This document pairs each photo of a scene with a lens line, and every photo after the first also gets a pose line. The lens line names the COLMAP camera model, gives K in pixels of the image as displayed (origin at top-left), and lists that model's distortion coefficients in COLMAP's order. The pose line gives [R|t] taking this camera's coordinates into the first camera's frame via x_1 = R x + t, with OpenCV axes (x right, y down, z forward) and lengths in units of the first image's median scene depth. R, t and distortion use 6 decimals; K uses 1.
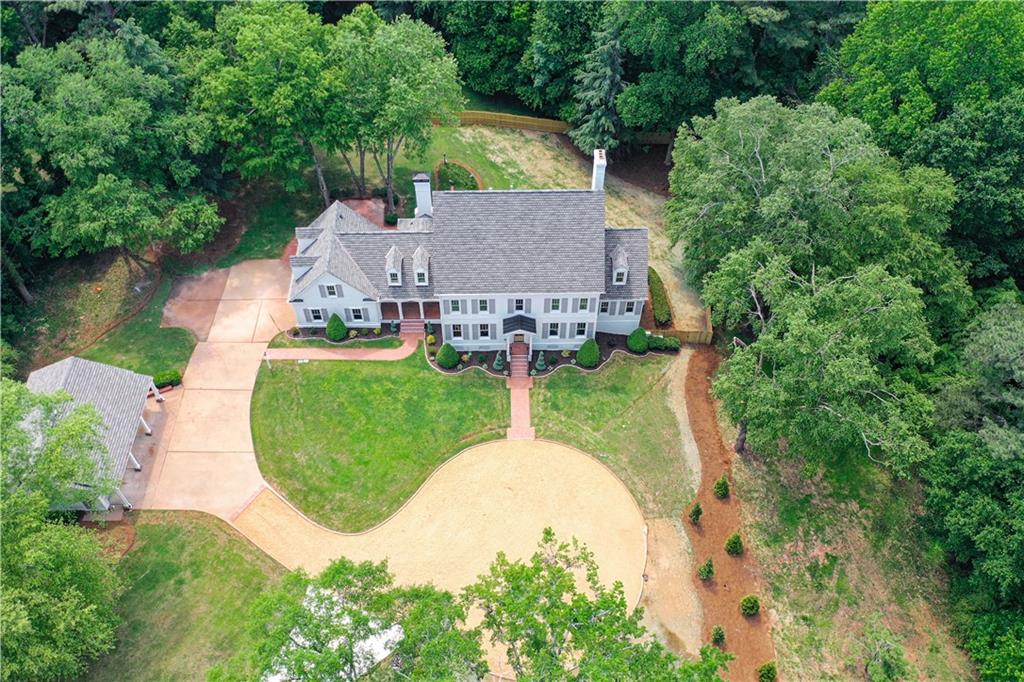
lens RADIAL K [[844.1, 0, 512.0], [0, 844.1, 341.0], [0, 0, 1]] dist [-0.012456, -0.002988]
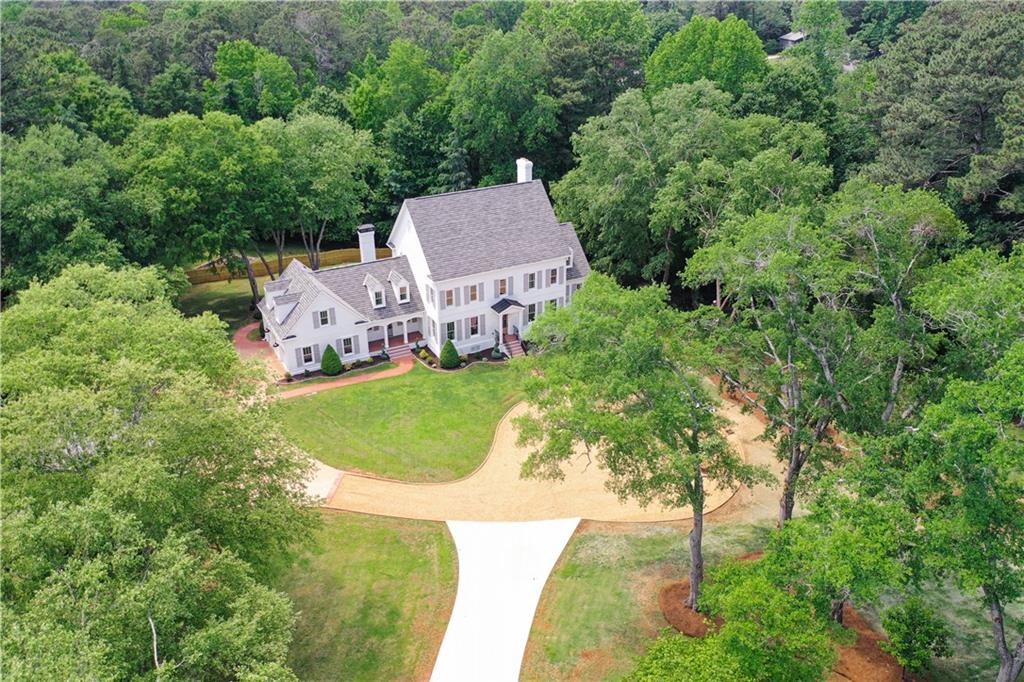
lens RADIAL K [[809.1, 0, 512.0], [0, 809.1, 341.0], [0, 0, 1]] dist [0.006486, 0.003503]
pose [[0.889357, -0.208596, 0.406856, -0.411597], [0.359766, 0.868427, -0.341178, 0.370671], [-0.282157, 0.449802, 0.847388, 0.136396]]
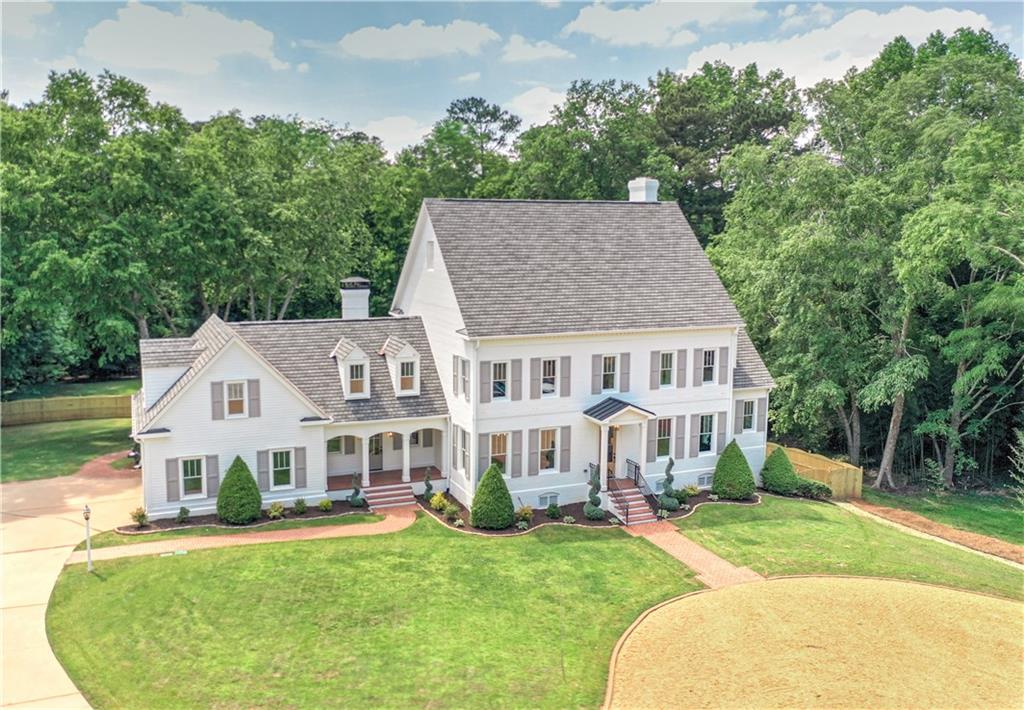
lens RADIAL K [[852.9, 0, 464.8], [0, 852.9, 334.7], [0, 0, 1]] dist [0.001814, 0.008974]
pose [[0.938391, -0.041358, 0.343091, -0.256140], [0.267385, 0.715844, -0.645036, 0.259016], [-0.218922, 0.697034, 0.682801, 0.616852]]
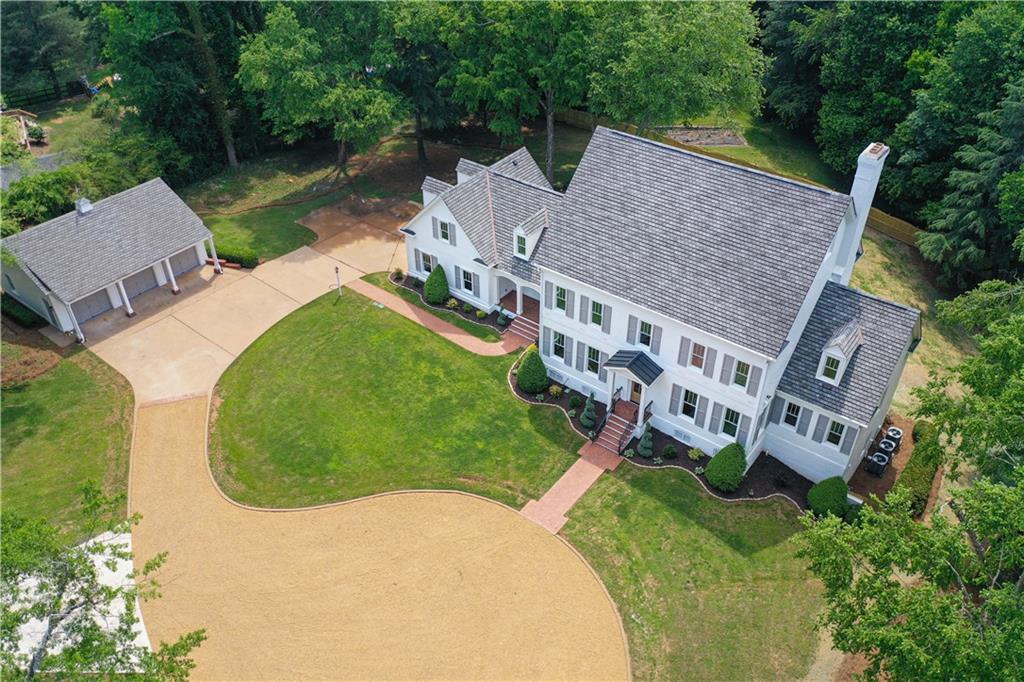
lens RADIAL K [[809.1, 0, 512.0], [0, 809.1, 341.0], [0, 0, 1]] dist [0.006486, 0.003503]
pose [[0.778890, 0.376221, -0.501785, 0.227614], [-0.481208, 0.871612, -0.093445, 0.063152], [0.402206, 0.314246, 0.859930, 0.438376]]
